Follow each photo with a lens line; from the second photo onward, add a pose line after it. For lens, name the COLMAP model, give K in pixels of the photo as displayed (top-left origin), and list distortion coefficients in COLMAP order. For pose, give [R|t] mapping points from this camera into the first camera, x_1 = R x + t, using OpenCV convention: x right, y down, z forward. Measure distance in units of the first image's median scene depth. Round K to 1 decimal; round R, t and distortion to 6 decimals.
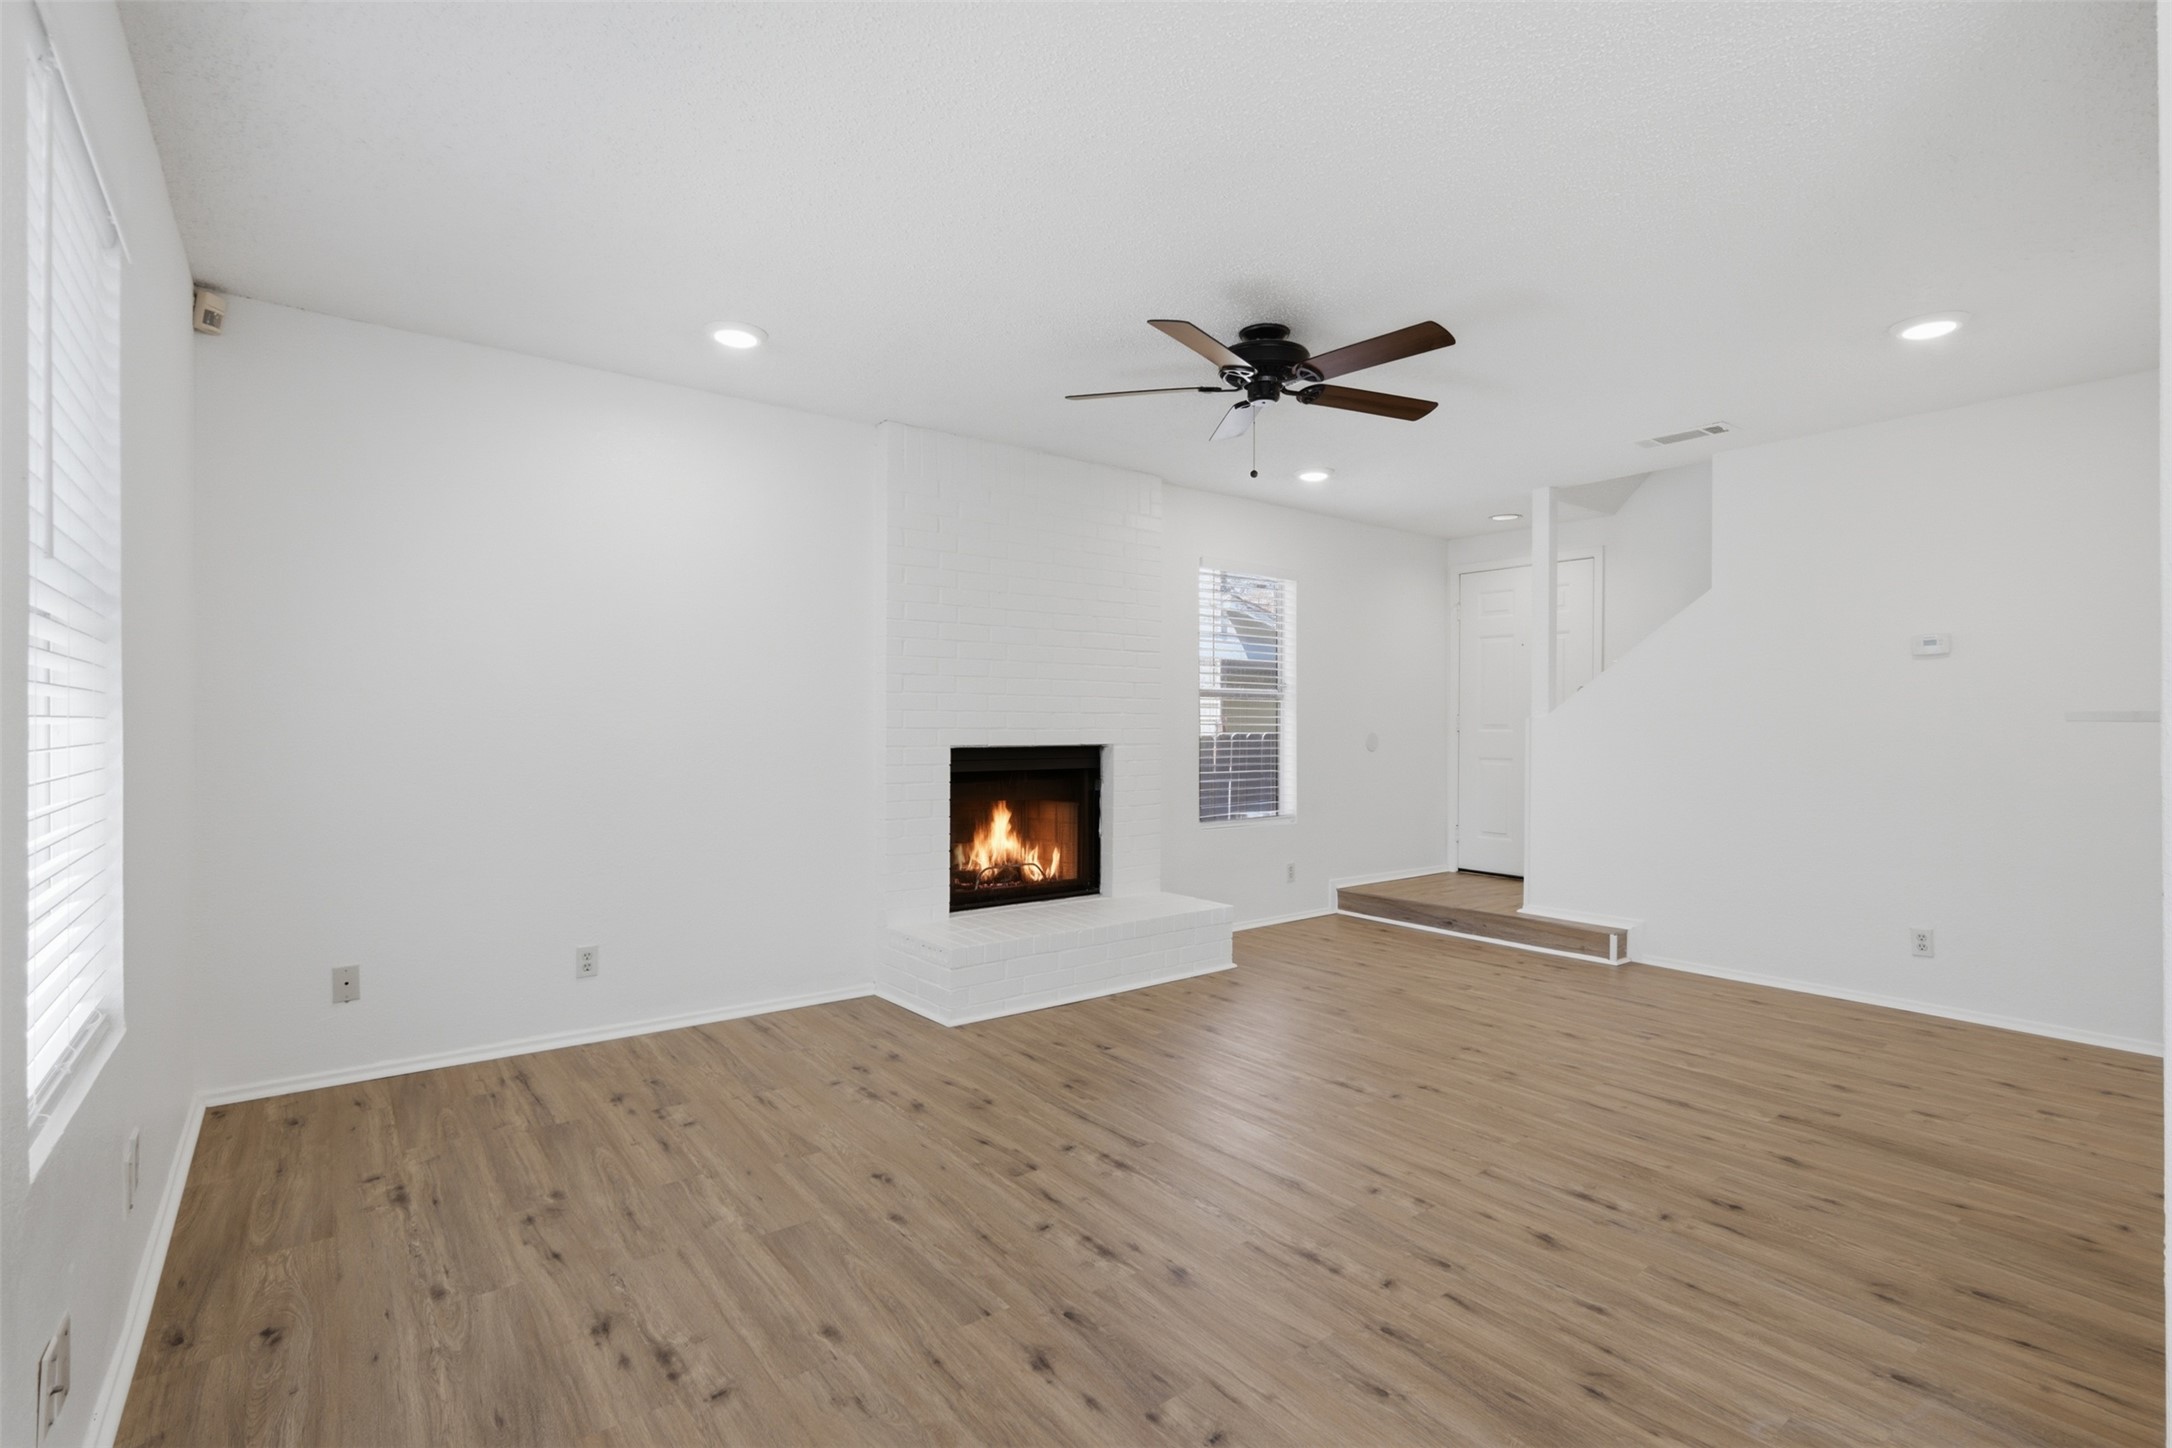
lens RADIAL K [[1010.2, 0, 1084.5], [0, 1010.2, 725.7], [0, 0, 1]] dist [-0.010266, 0.002887]
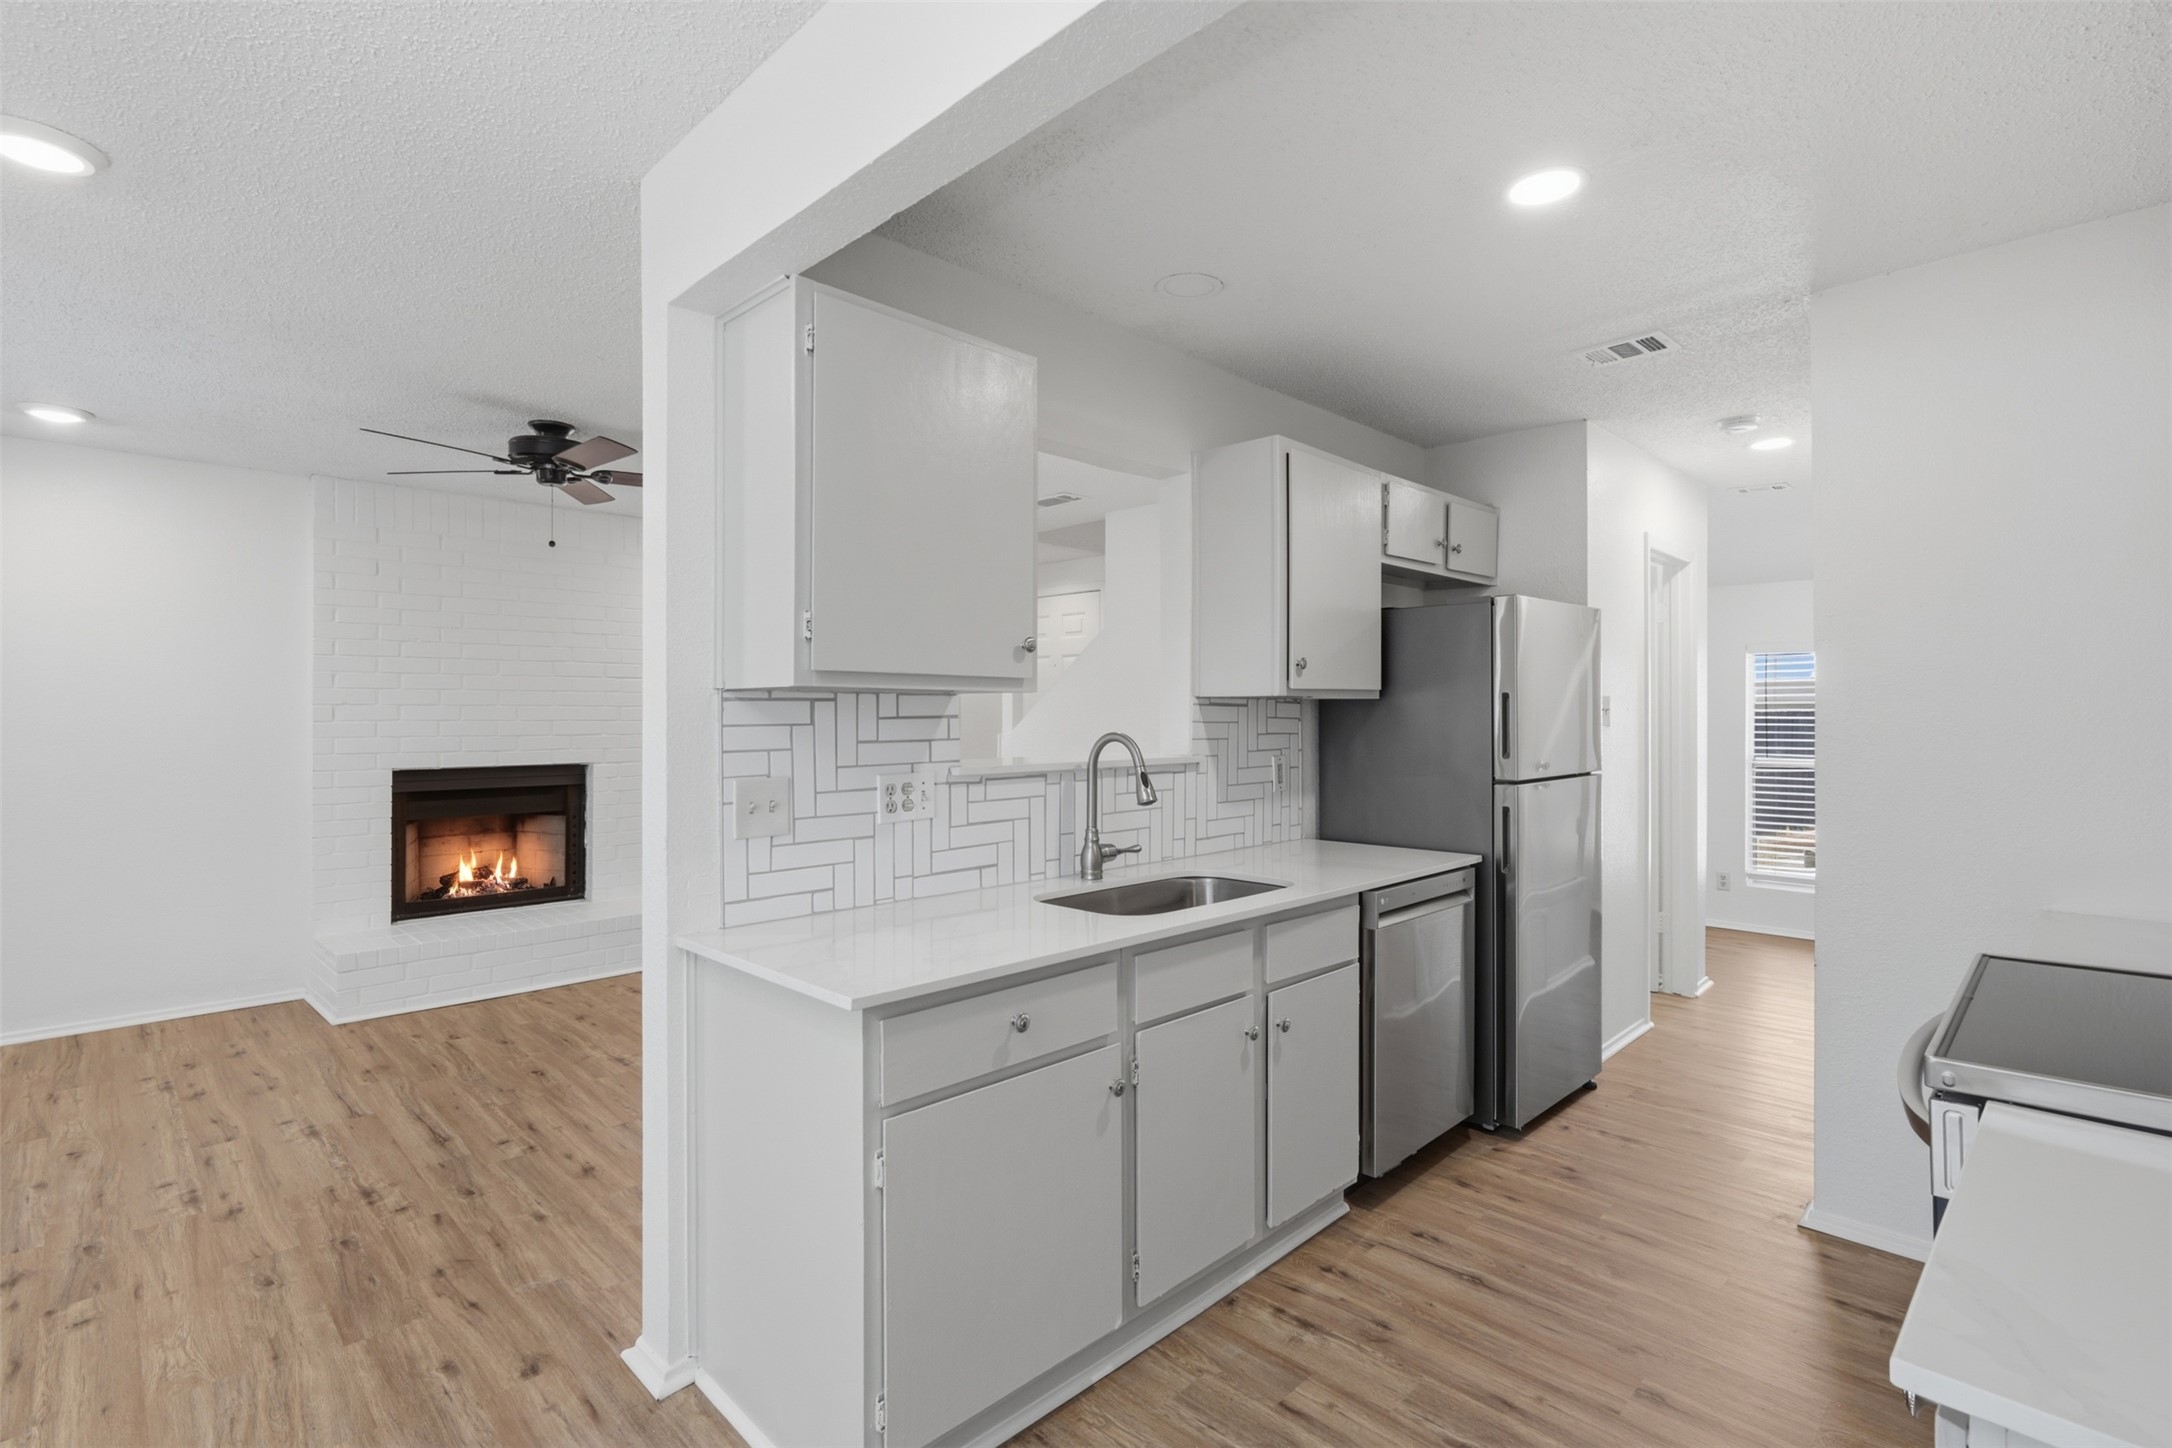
lens RADIAL K [[1010.2, 0, 1089.5], [0, 1010.2, 709.8], [0, 0, 1]] dist [-0.010266, 0.002887]
pose [[0.991037, -0.003200, 0.133551, 0.702090], [0.004311, 0.999958, -0.008035, -0.047909], [-0.133519, 0.008539, 0.991009, -0.273931]]
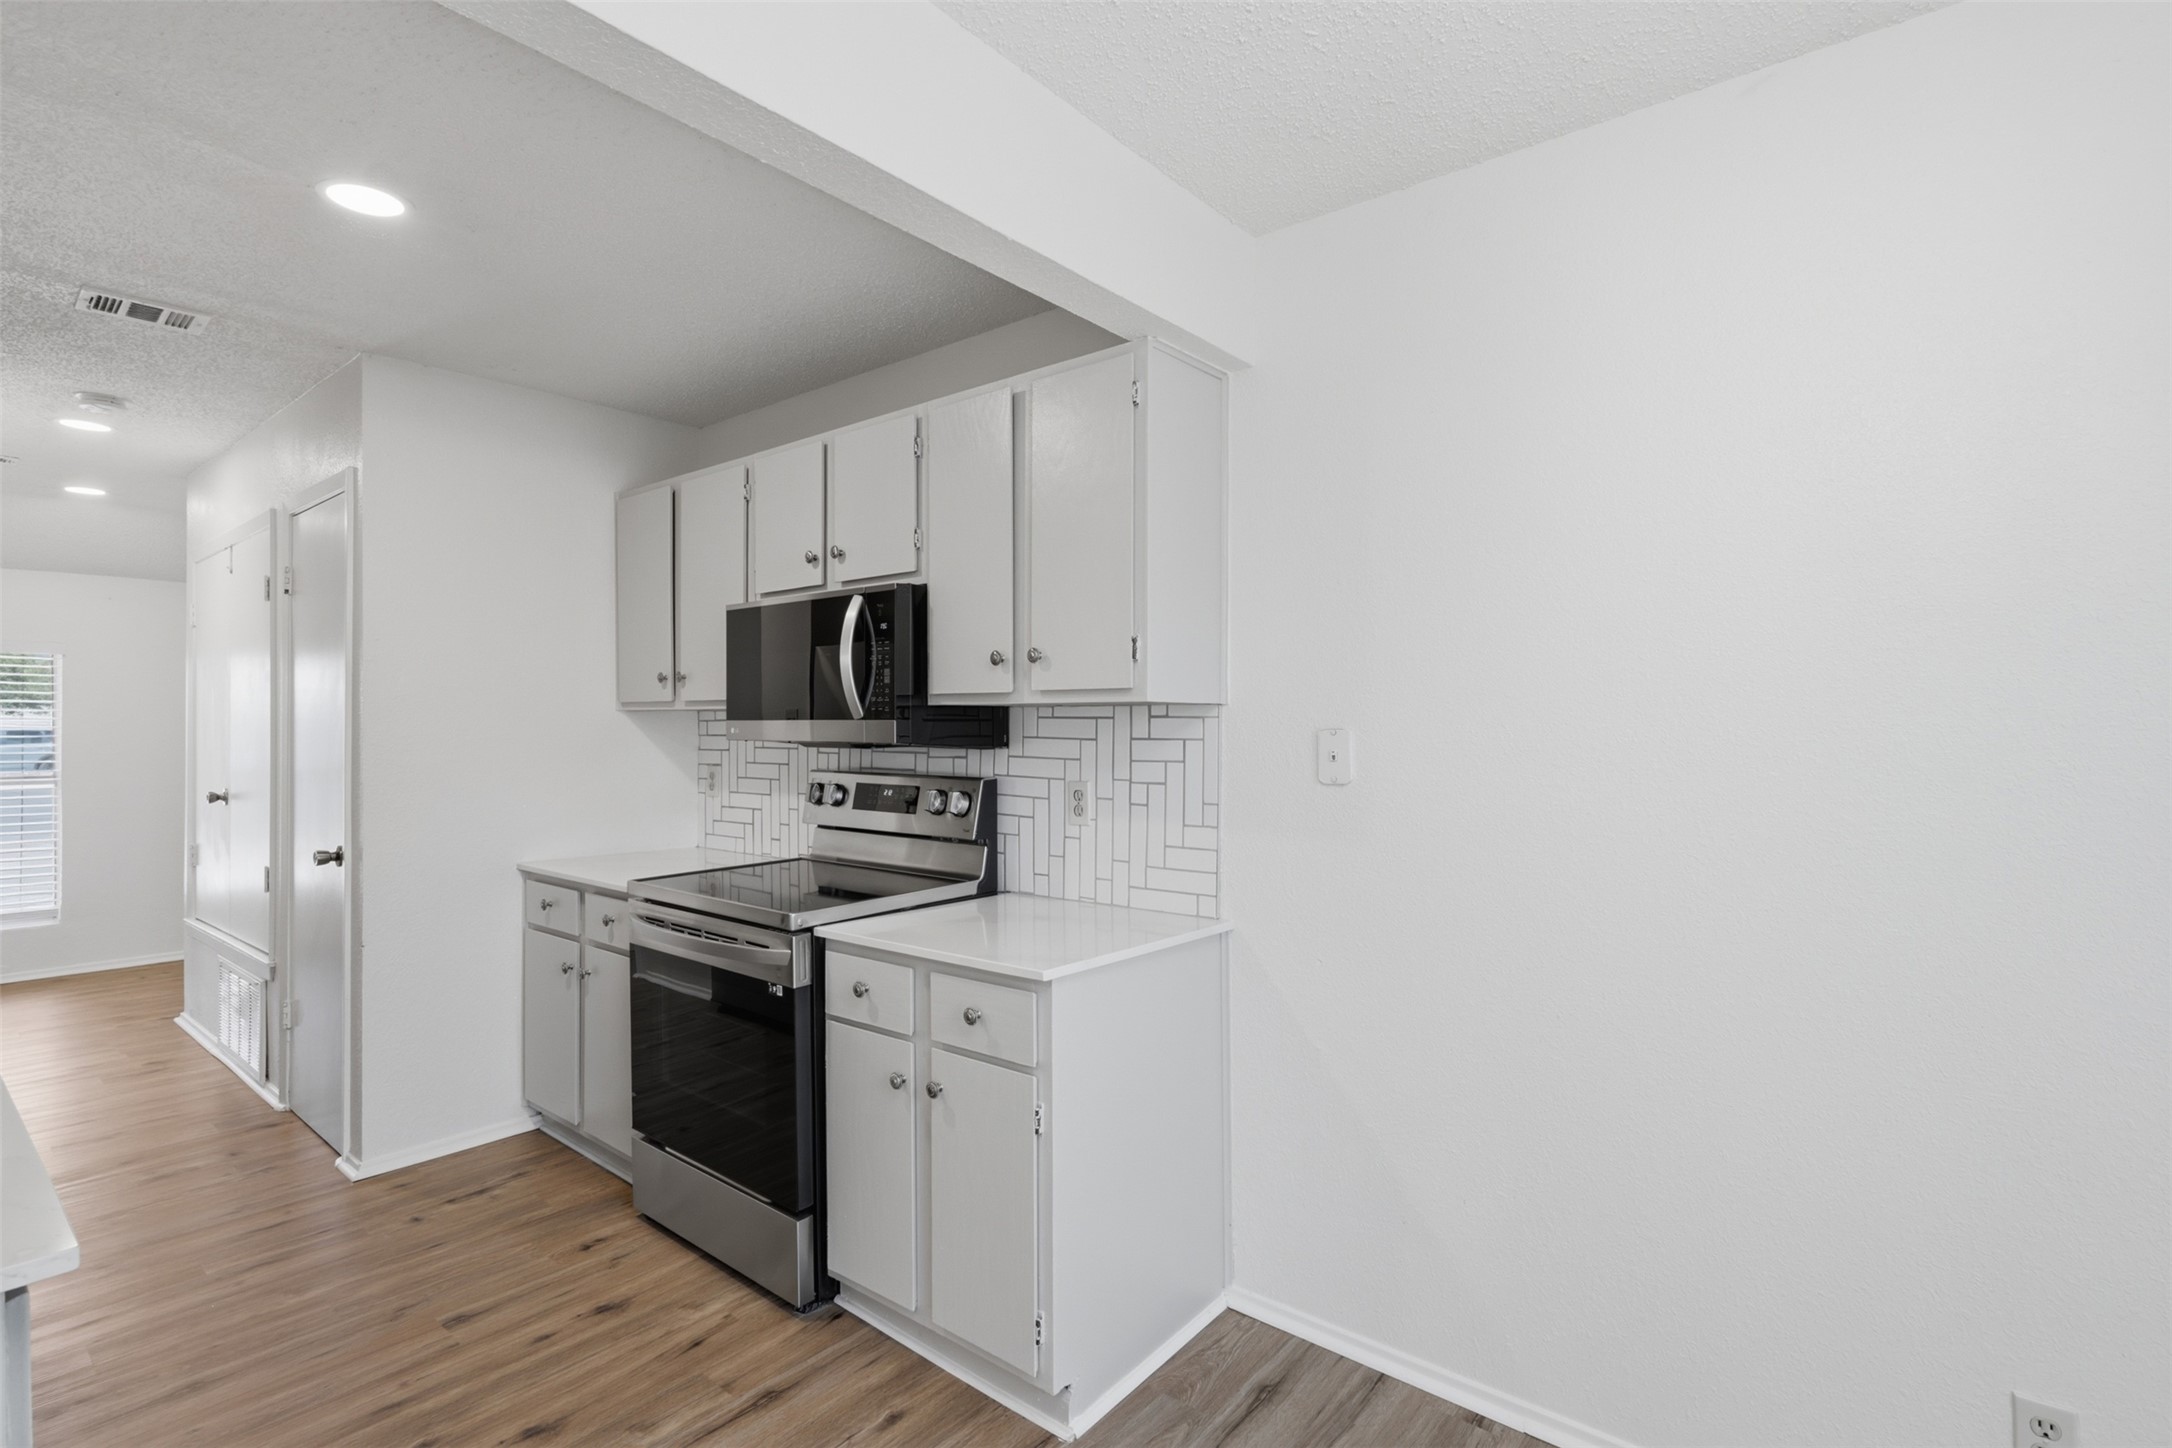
lens RADIAL K [[1010.2, 0, 1084.6], [0, 1010.2, 733.5], [0, 0, 1]] dist [-0.010266, 0.002887]
pose [[-0.235571, -0.010246, 0.971803, 0.317819], [-0.000700, 0.999946, 0.010373, -0.051502], [-0.971857, 0.001763, -0.235565, 0.046744]]
